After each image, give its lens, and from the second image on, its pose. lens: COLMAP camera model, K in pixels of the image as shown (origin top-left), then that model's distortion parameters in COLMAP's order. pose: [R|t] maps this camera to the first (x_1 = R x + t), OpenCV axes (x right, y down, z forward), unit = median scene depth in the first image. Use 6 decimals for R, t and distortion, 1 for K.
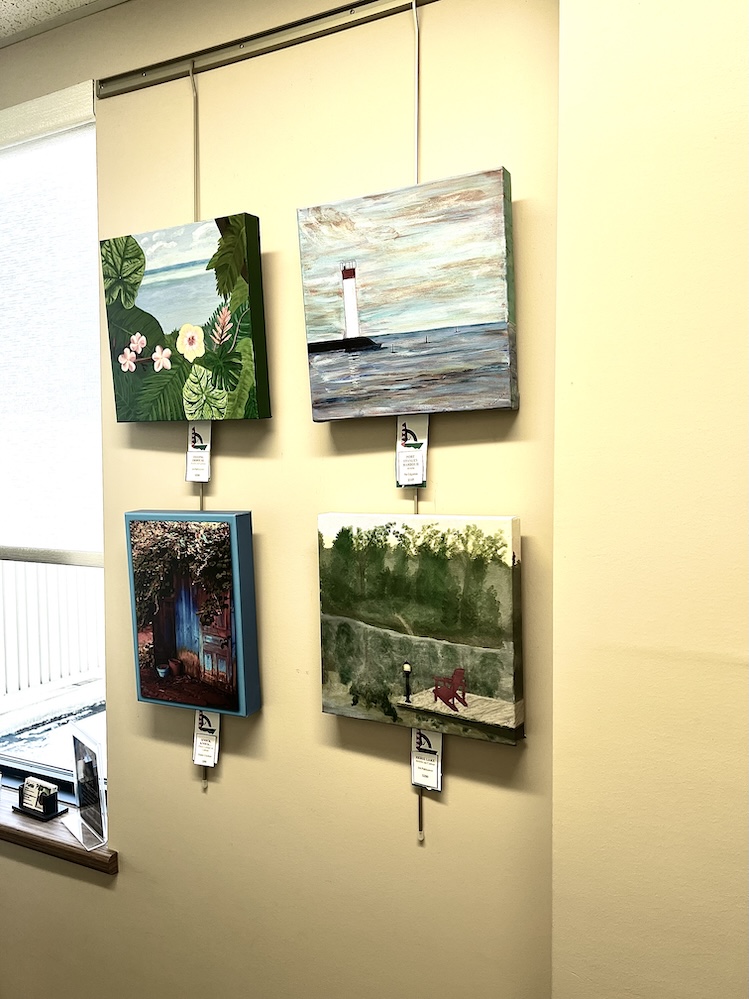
lens RADIAL K [[750.1, 0, 376.0], [0, 750.1, 502.1], [0, 0, 1]] dist [0.071190, -0.079636]
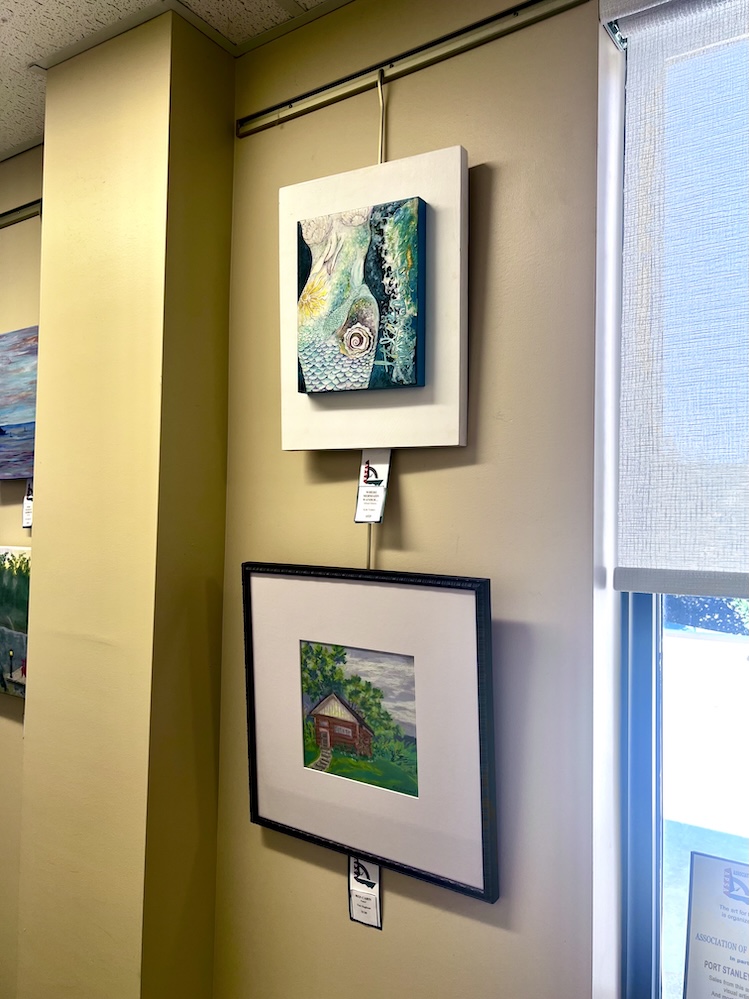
lens RADIAL K [[750.1, 0, 376.8], [0, 750.1, 492.1], [0, 0, 1]] dist [0.071190, -0.079636]
pose [[0.991437, 0.011827, -0.130053, 0.911109], [-0.021789, 0.996912, -0.075449, 0.006344], [0.128759, 0.077636, 0.988632, -0.371445]]
